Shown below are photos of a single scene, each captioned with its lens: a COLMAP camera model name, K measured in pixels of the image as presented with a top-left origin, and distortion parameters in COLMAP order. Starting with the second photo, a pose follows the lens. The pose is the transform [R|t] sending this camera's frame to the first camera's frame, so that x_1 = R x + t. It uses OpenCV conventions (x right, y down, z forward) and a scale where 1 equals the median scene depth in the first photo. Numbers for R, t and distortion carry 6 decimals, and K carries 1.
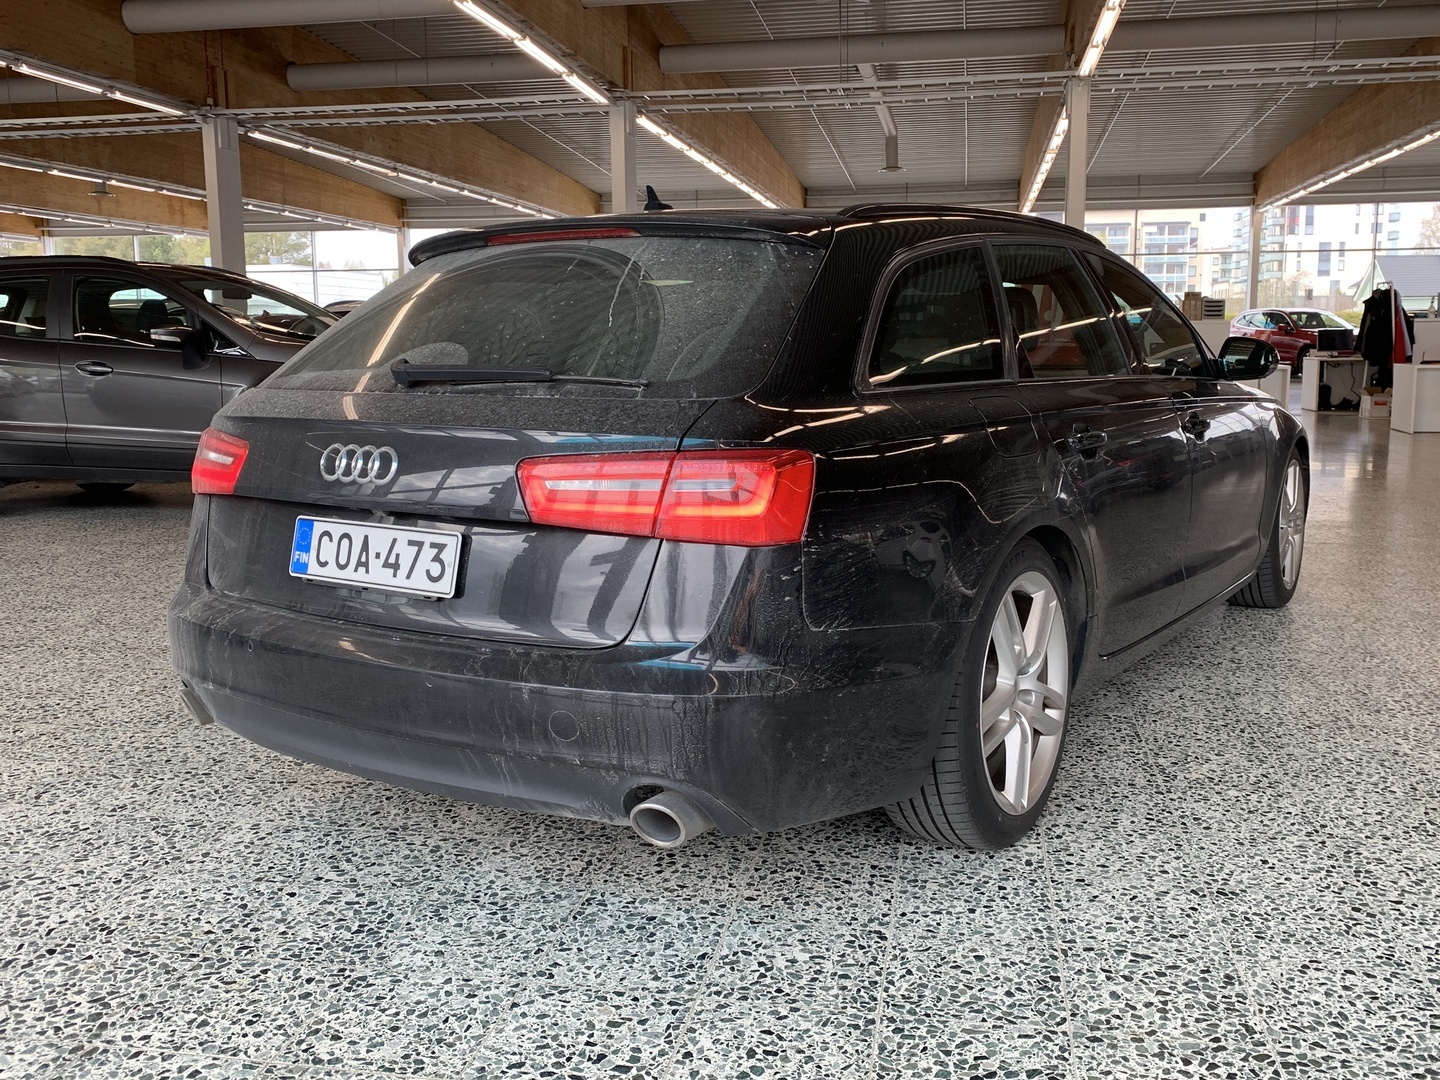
lens RADIAL K [[1258.5, 0, 708.9], [0, 1258.5, 540.2], [0, 0, 1]] dist [0.034318, -0.037112]
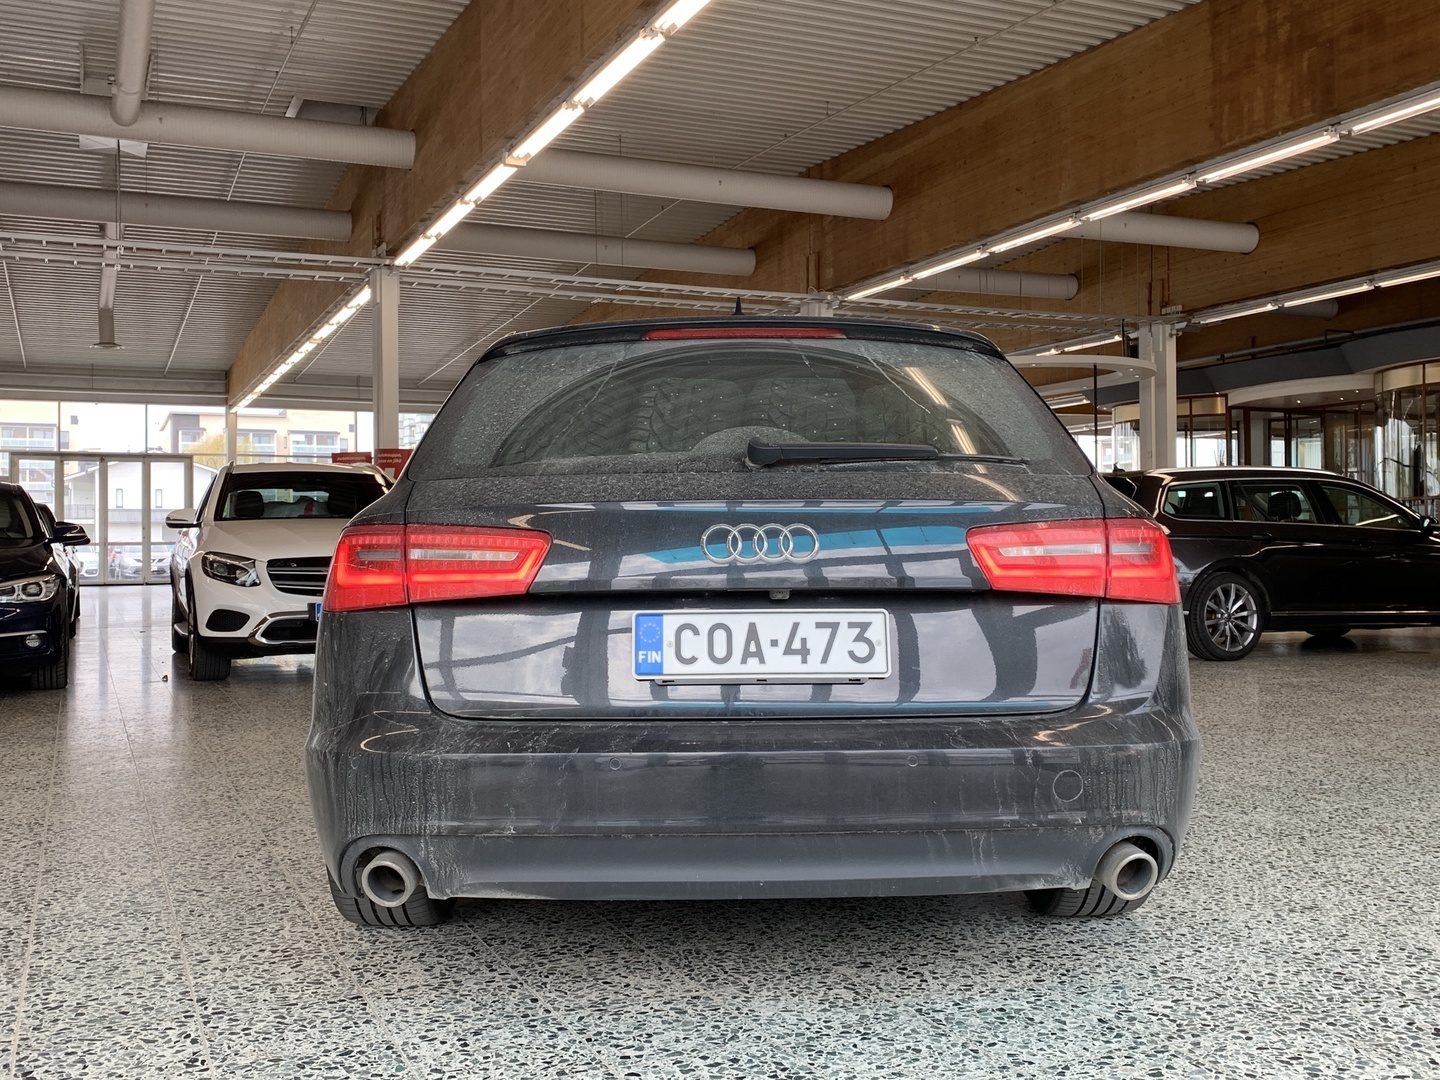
lens RADIAL K [[1418.7, 0, 704.4], [0, 1418.7, 514.4], [0, 0, 1]] dist [0.015843, 0.000000]
pose [[0.821701, 0.016995, 0.569665, -0.859777], [0.088461, 0.983638, -0.156944, 0.074699], [-0.563011, 0.179355, 0.806753, 0.170979]]
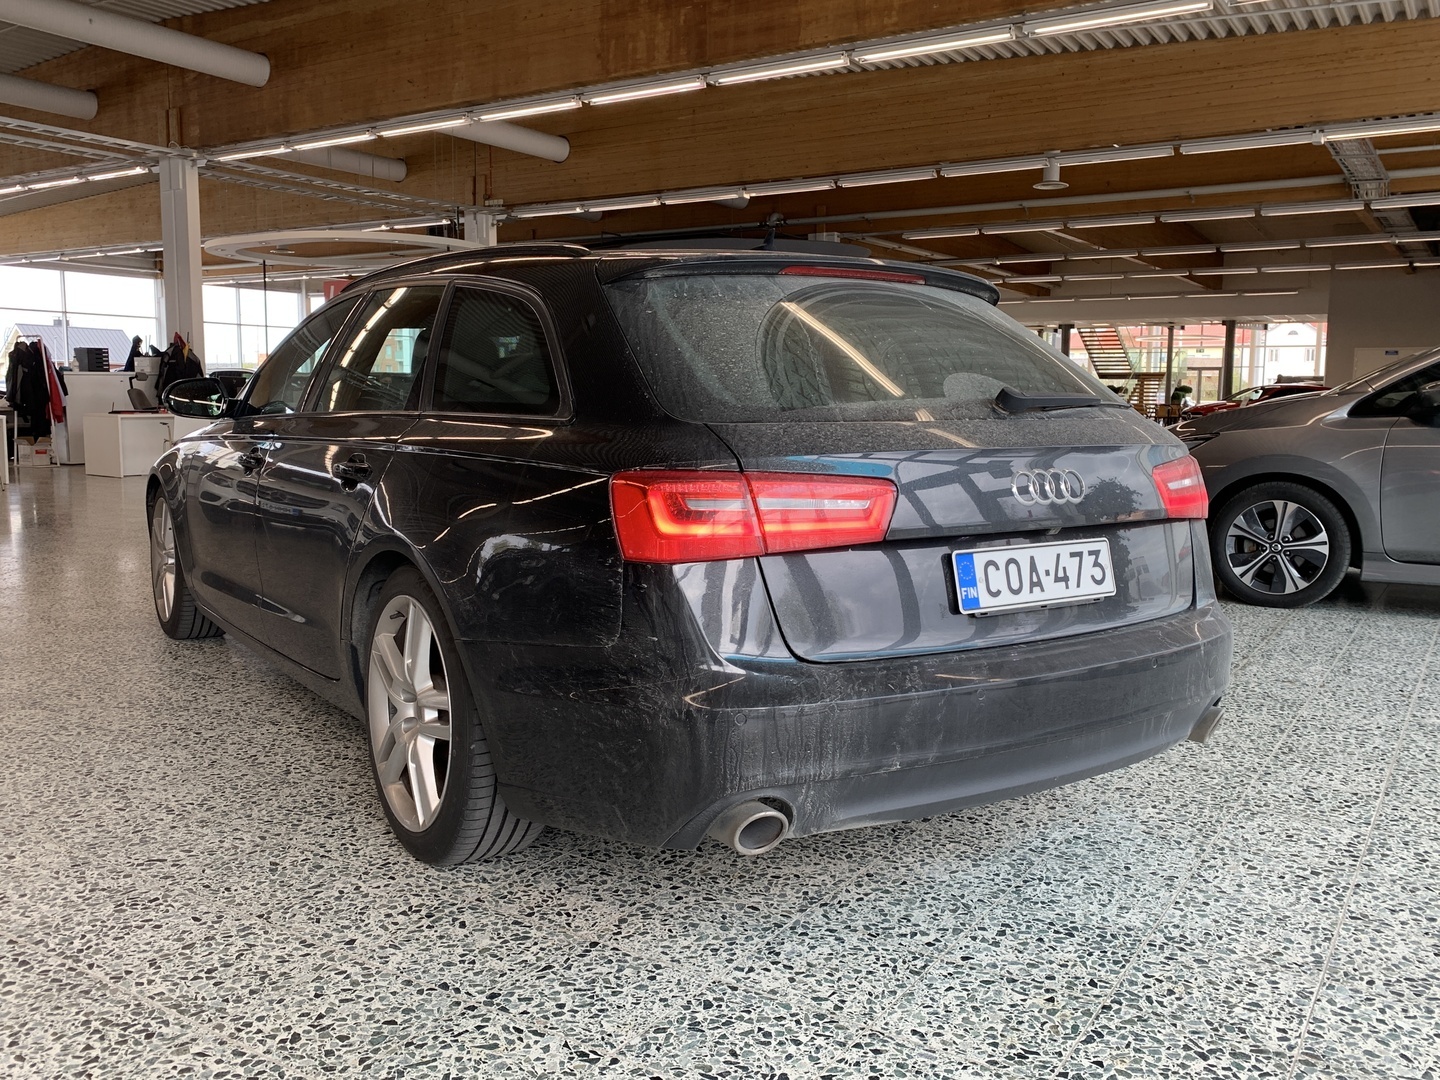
lens RADIAL K [[1202.2, 0, 720.6], [0, 1202.2, 529.9], [0, 0, 1]] dist [0.027663, -0.023772]
pose [[0.374359, -0.089076, 0.922995, -1.242060], [0.130785, 0.990497, 0.042545, -0.098059], [-0.918014, 0.104787, 0.382452, 0.827634]]
